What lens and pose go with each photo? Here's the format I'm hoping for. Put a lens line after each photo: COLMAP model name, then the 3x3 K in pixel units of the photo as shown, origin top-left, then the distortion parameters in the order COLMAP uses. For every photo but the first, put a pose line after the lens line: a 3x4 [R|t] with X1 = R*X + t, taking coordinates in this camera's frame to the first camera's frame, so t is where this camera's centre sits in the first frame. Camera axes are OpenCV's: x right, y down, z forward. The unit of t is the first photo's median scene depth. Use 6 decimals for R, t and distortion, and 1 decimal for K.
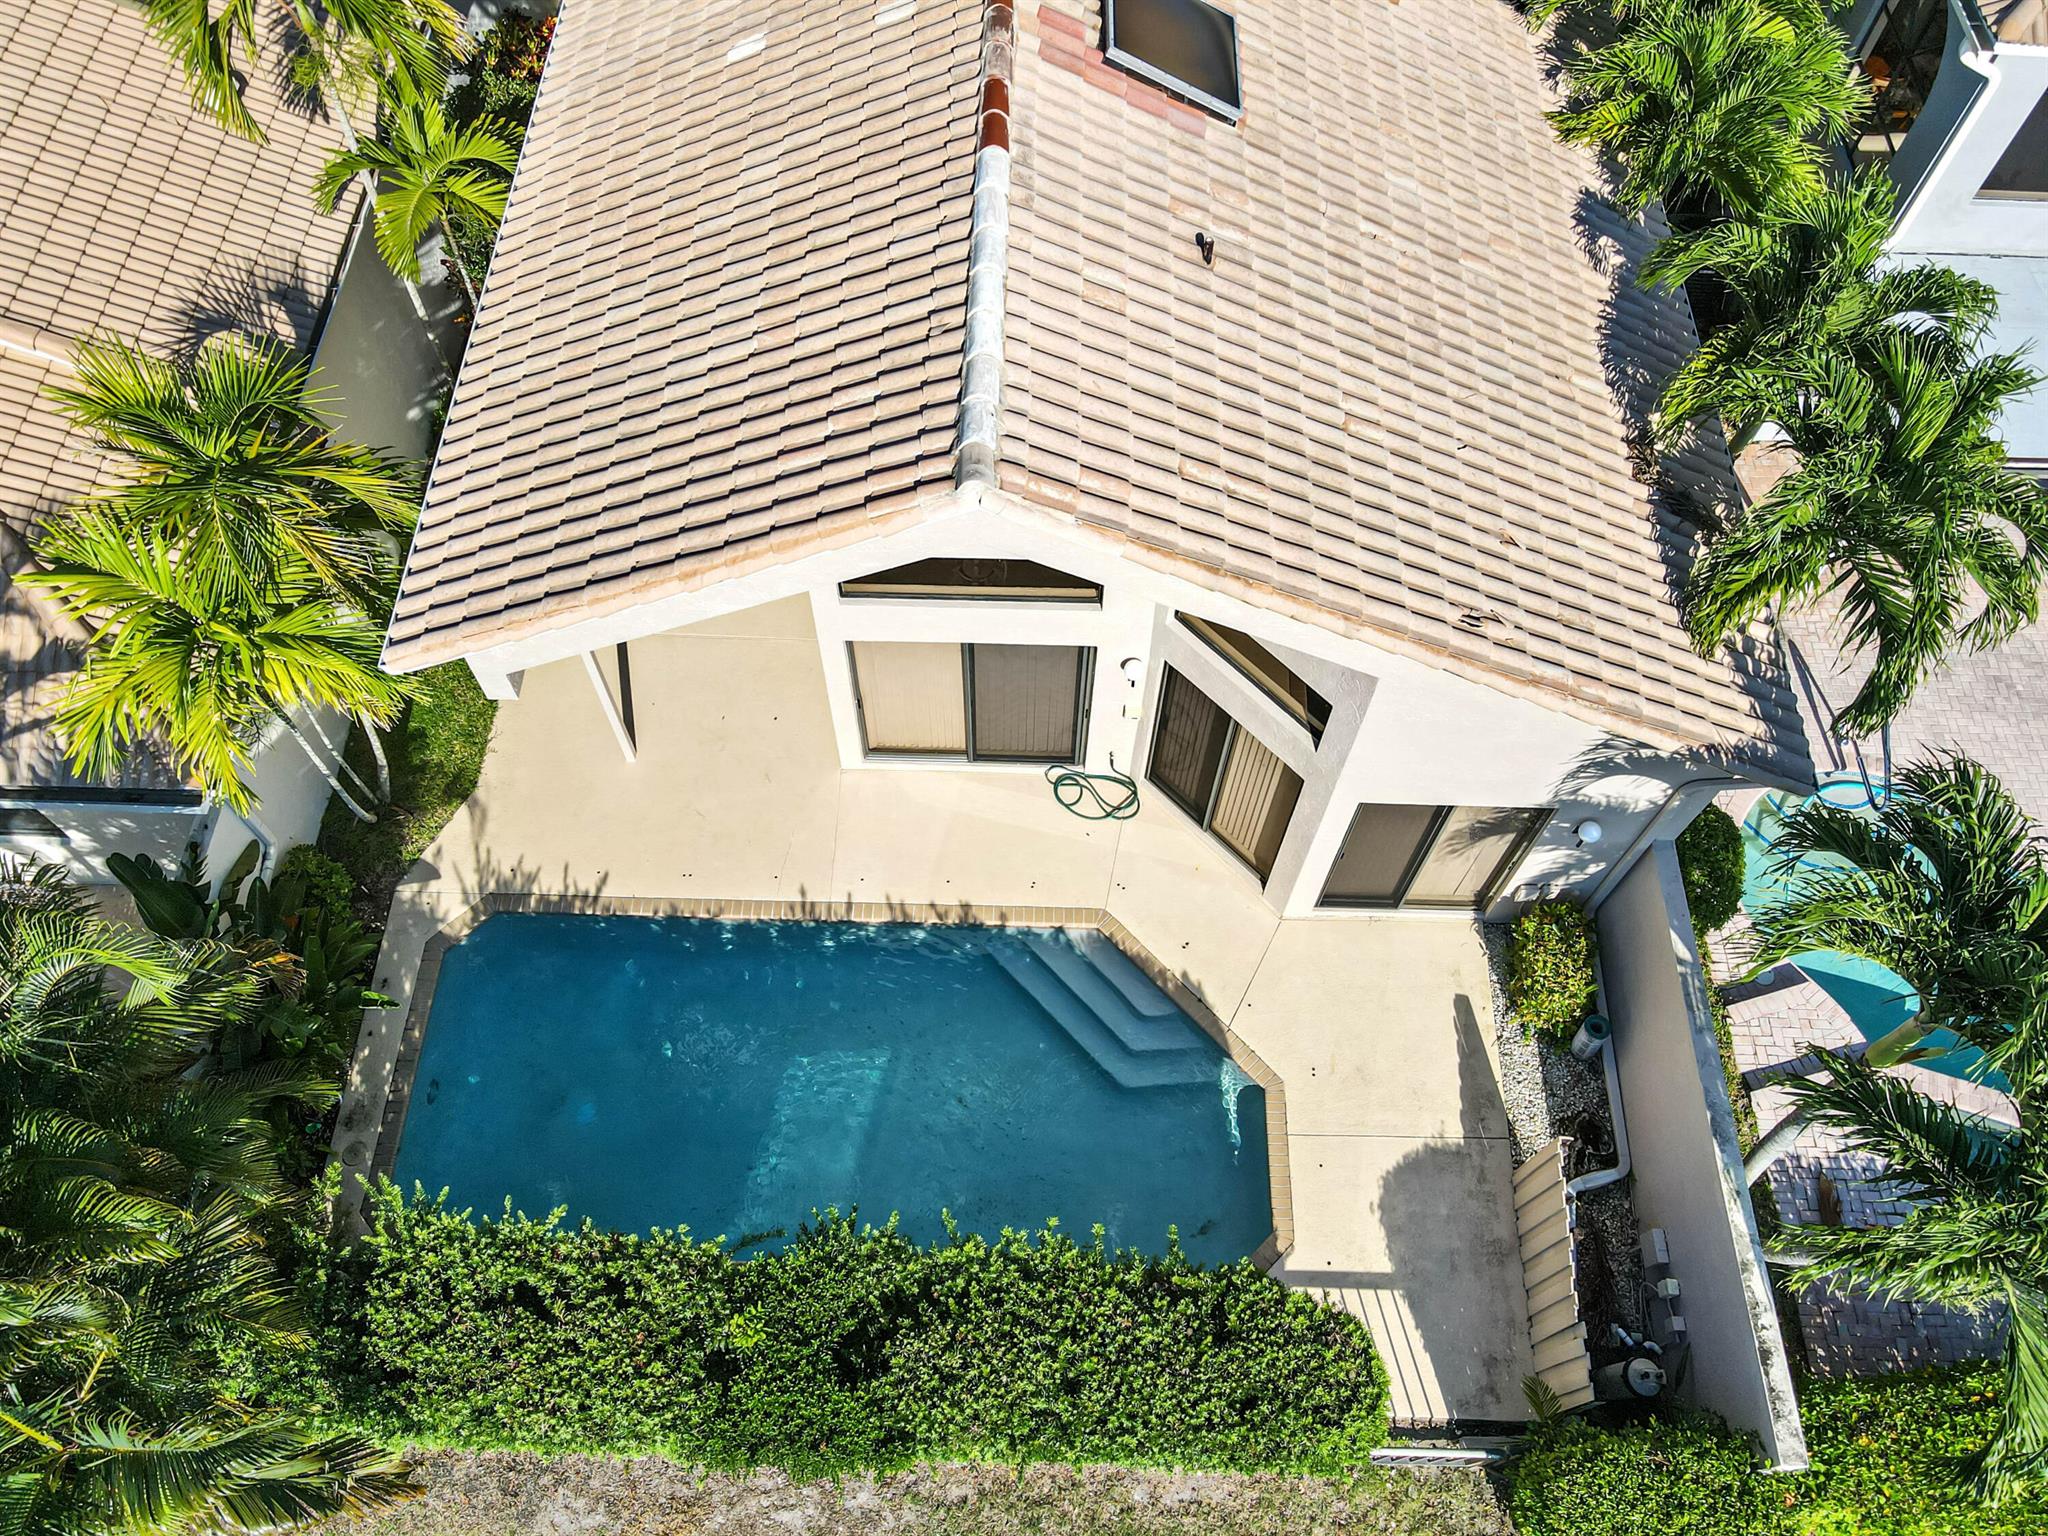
lens RADIAL K [[1500.6, 0, 1024.0], [0, 1500.6, 768.0], [0, 0, 1]] dist [0.012002, 0.004410]
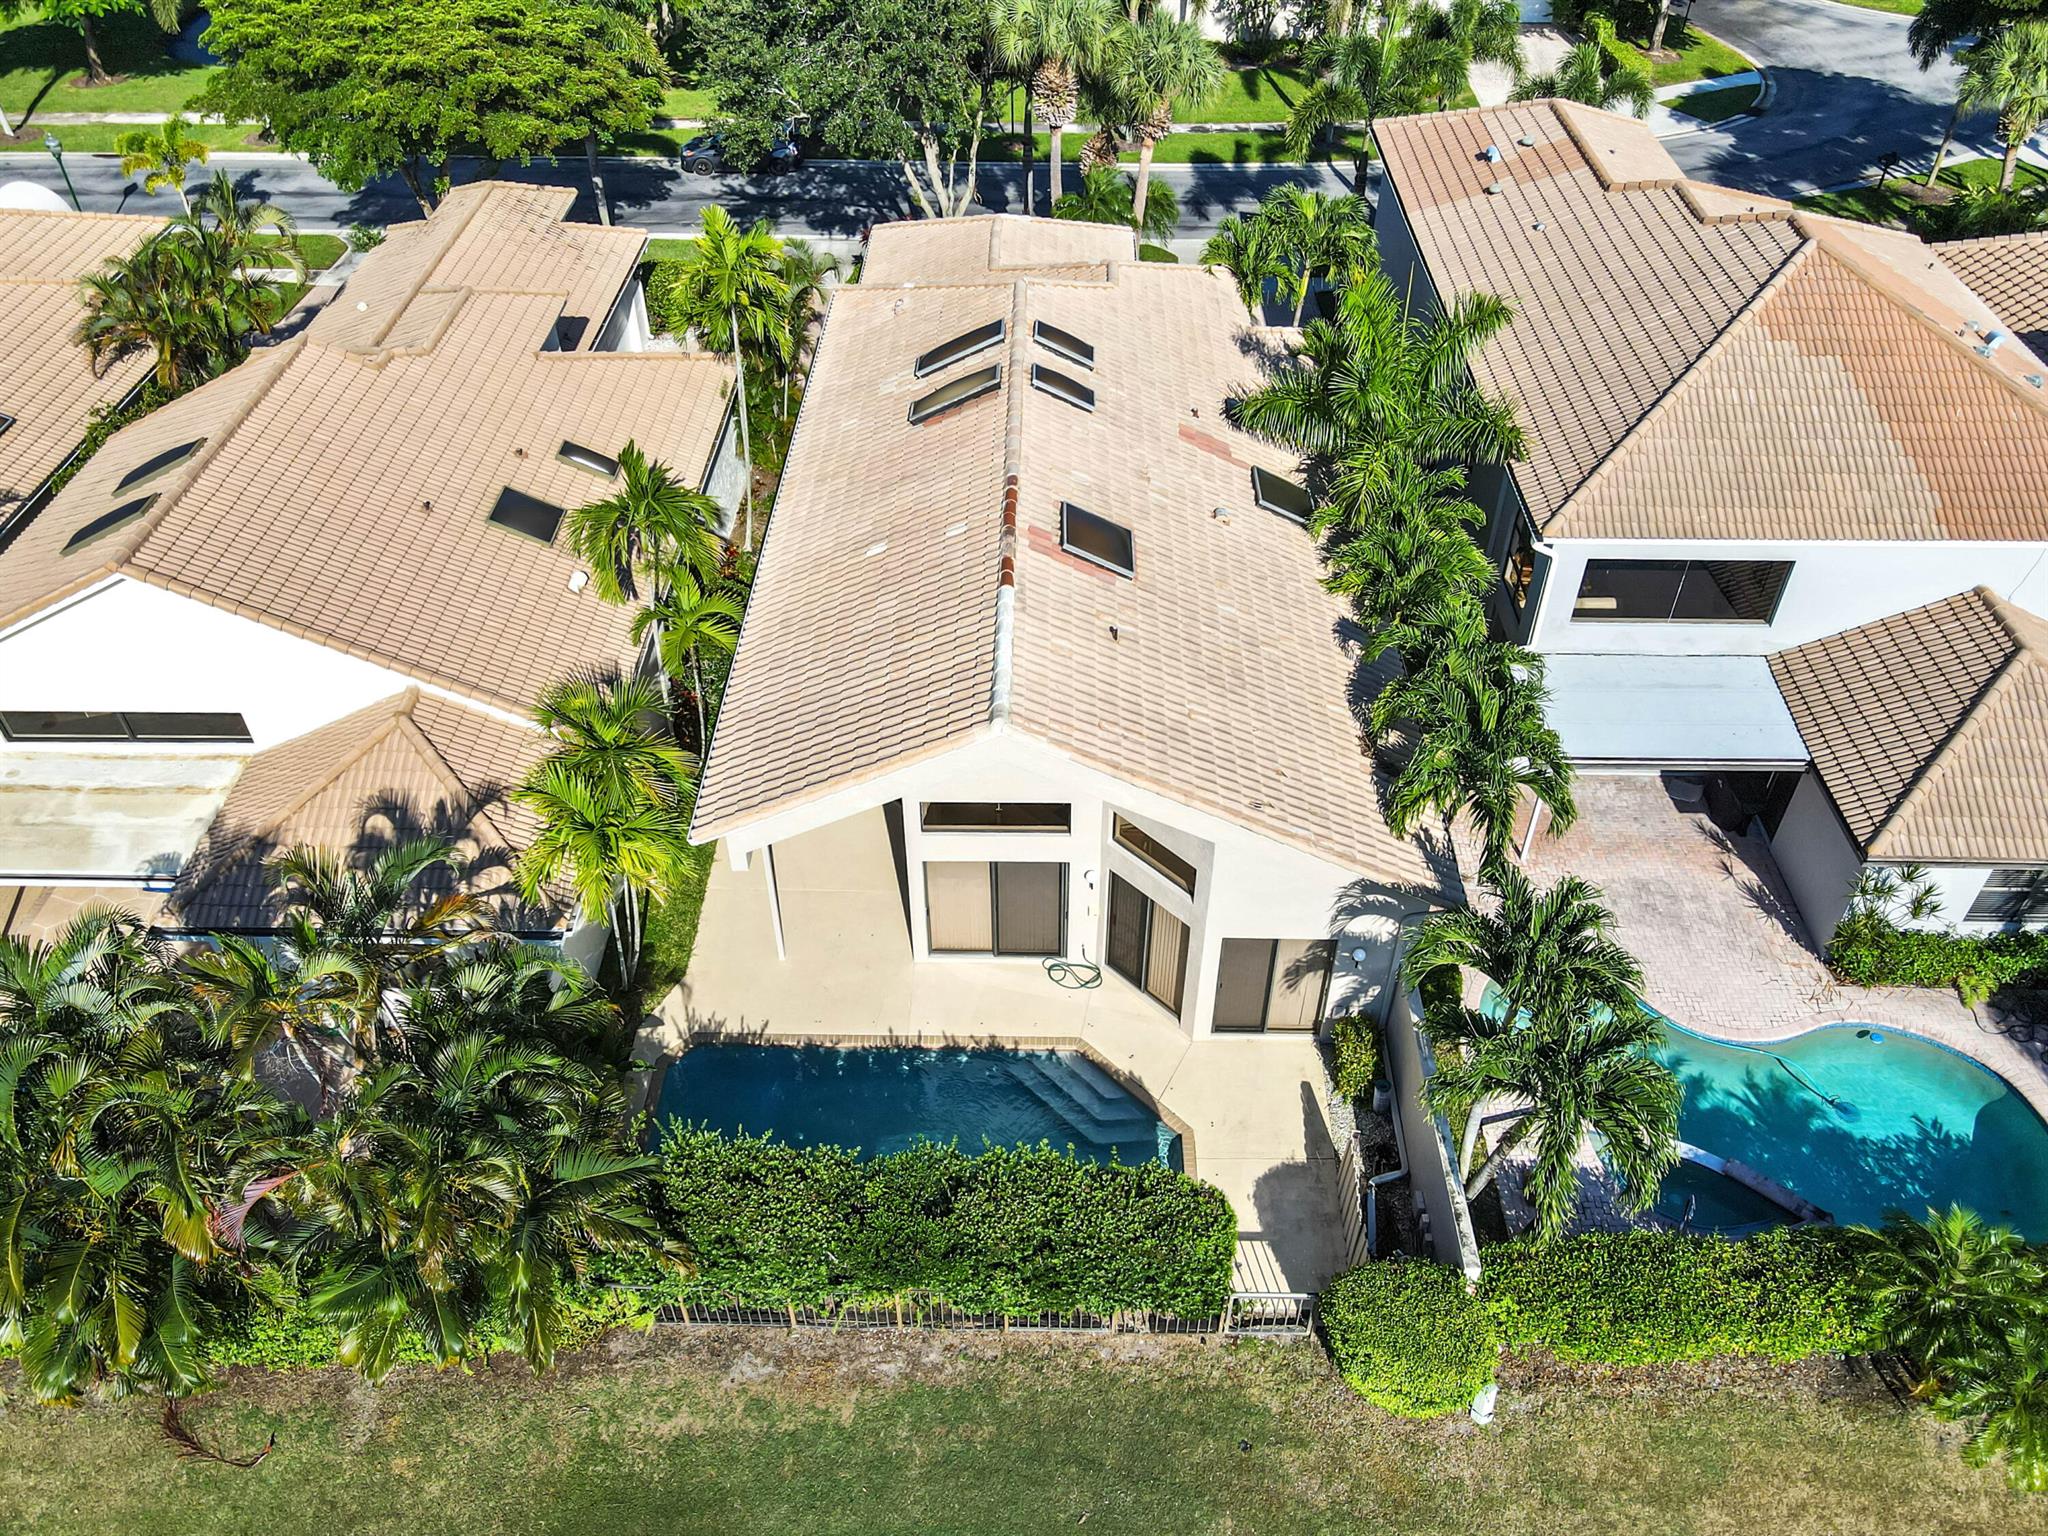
lens RADIAL K [[1500.6, 0, 1024.0], [0, 1500.6, 768.0], [0, 0, 1]] dist [0.012002, 0.004410]
pose [[0.999847, -0.015710, -0.007673, 0.012204], [0.012408, 0.946780, -0.321643, 0.381865], [0.012318, 0.321499, 0.946830, -0.681153]]
